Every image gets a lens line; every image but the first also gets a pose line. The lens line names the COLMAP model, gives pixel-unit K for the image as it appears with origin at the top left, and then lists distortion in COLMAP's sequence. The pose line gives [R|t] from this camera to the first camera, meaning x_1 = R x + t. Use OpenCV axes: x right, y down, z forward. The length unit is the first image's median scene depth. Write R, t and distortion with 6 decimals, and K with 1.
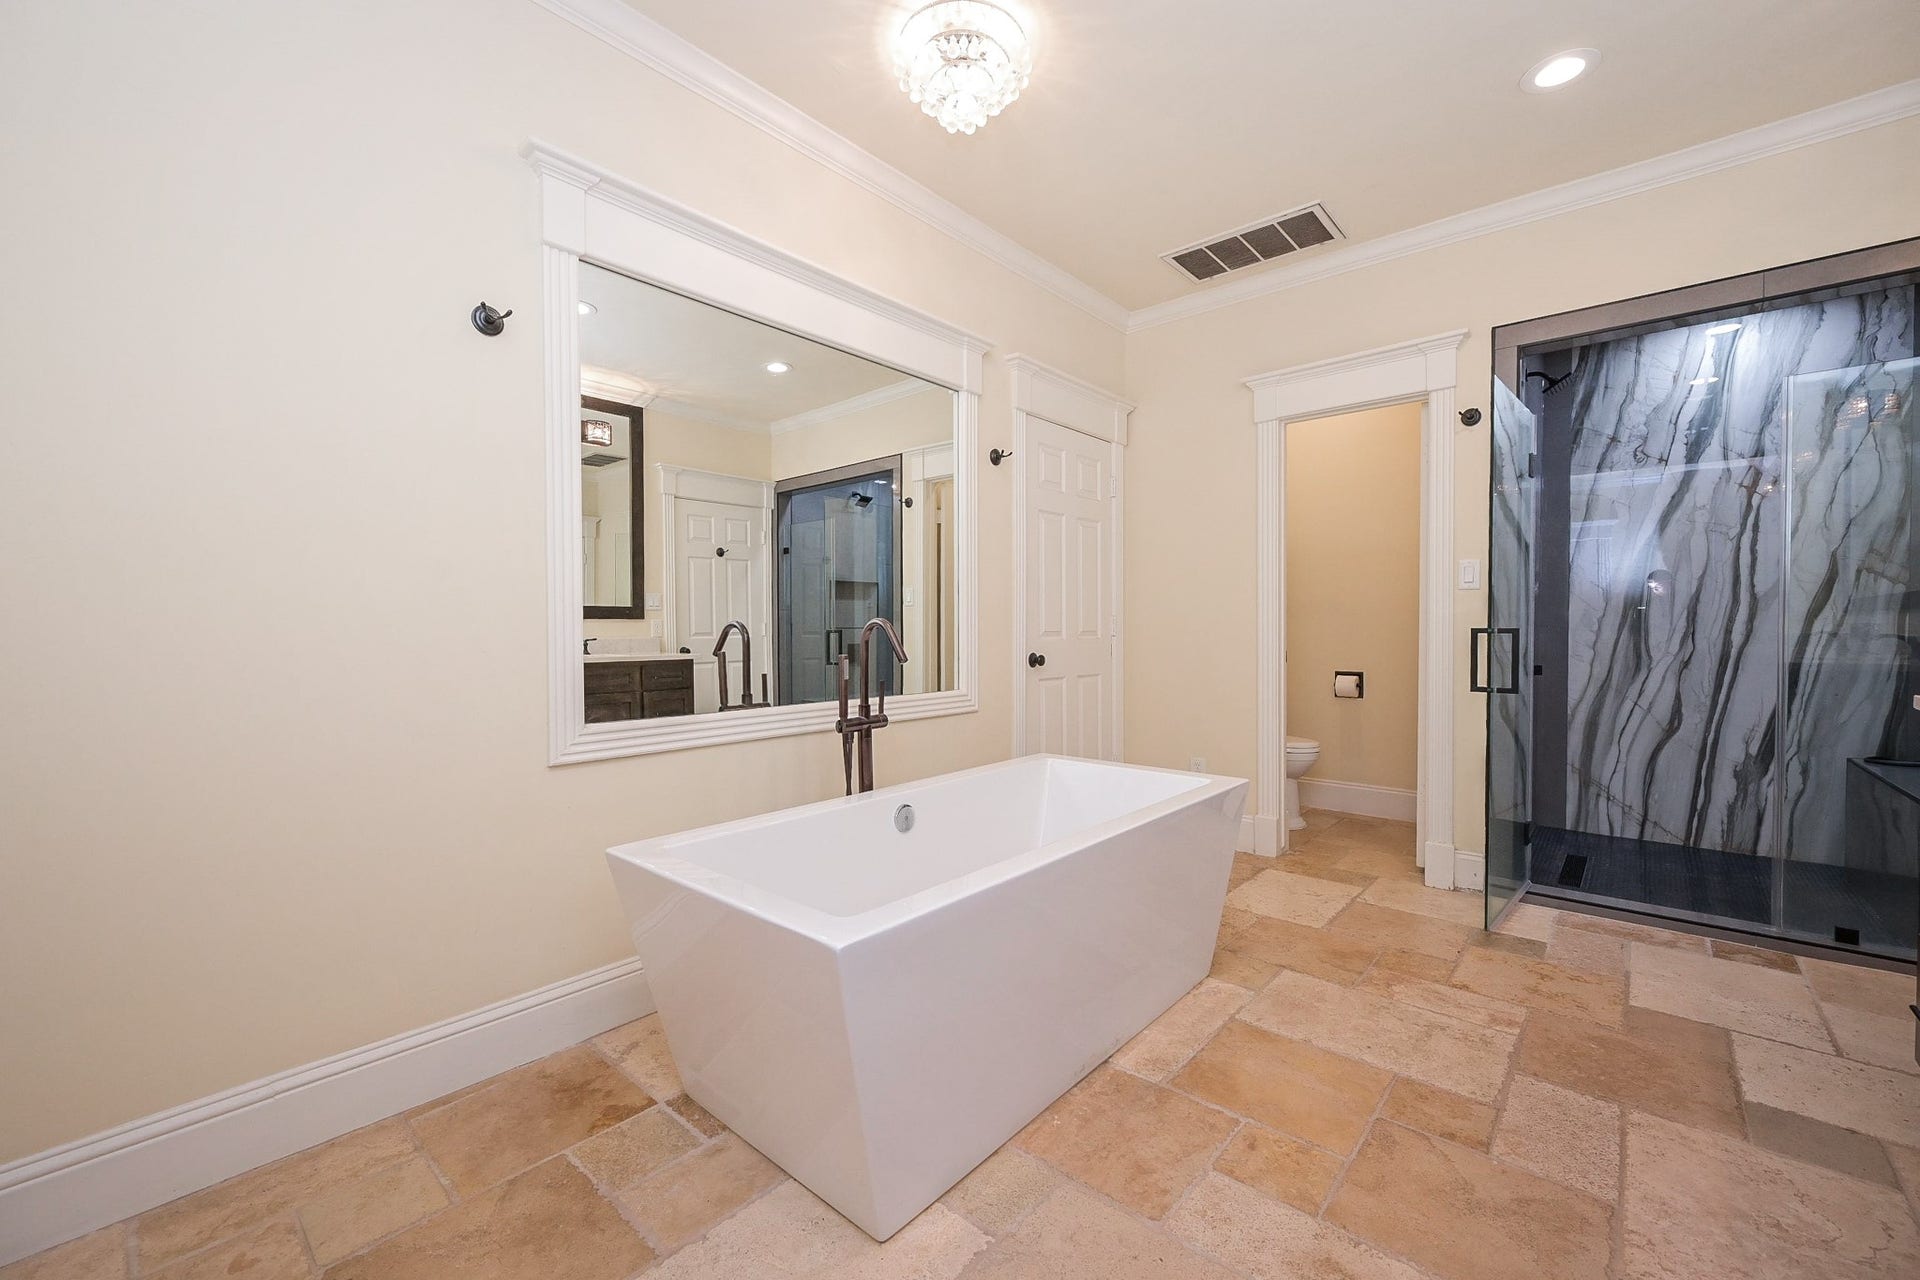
lens RADIAL K [[786.3, 0, 944.3], [0, 786.3, 647.3], [0, 0, 1]] dist [-0.000566, 0.000340]
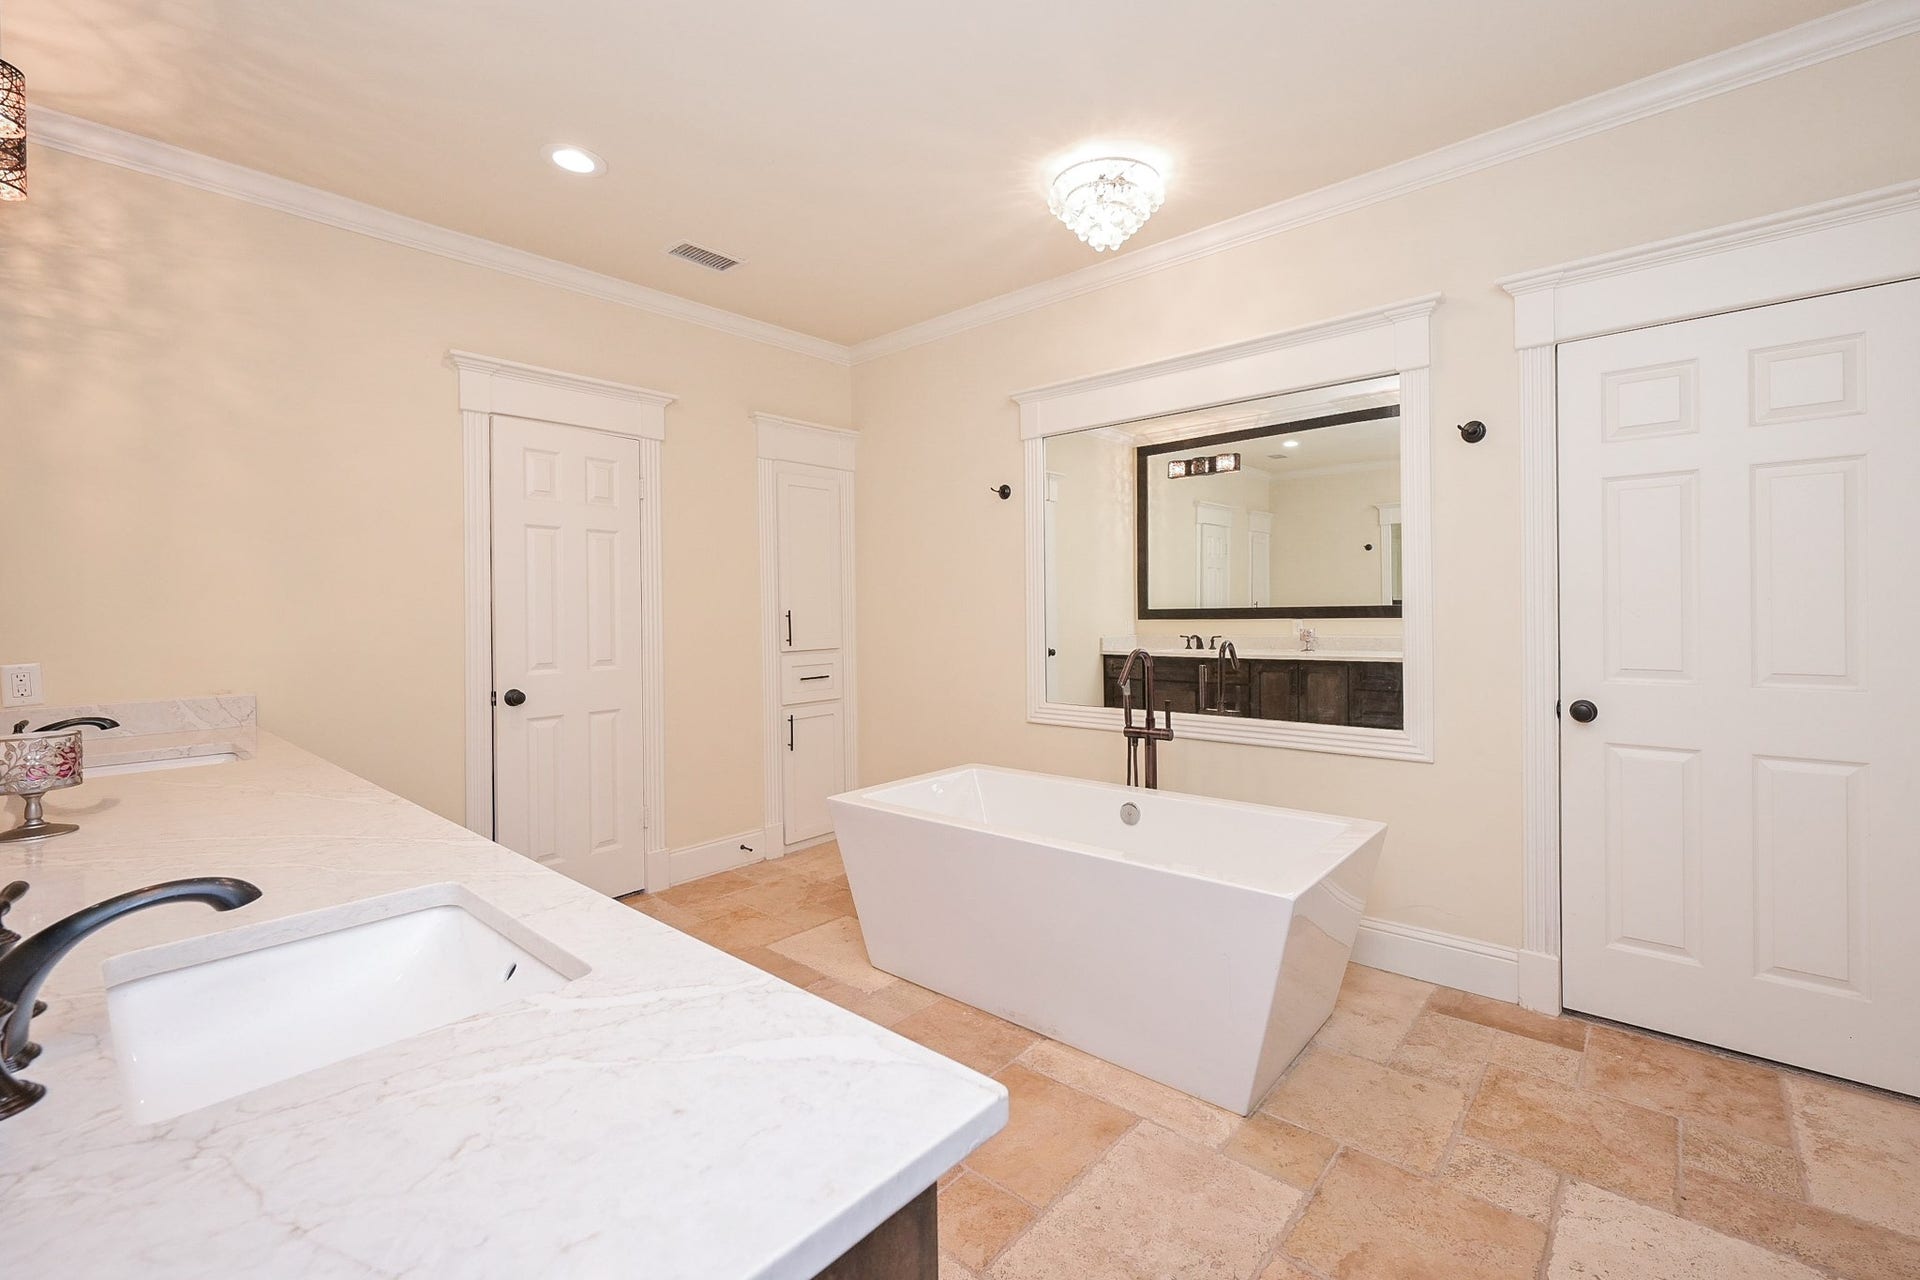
lens RADIAL K [[786.3, 0, 955.0], [0, 786.3, 609.6], [0, 0, 1]] dist [-0.000566, 0.000340]
pose [[-0.002815, -0.003836, -0.999989, 2.106812], [-0.011473, 0.999927, -0.003804, -0.160983], [0.999930, 0.011463, -0.002859, 1.318210]]
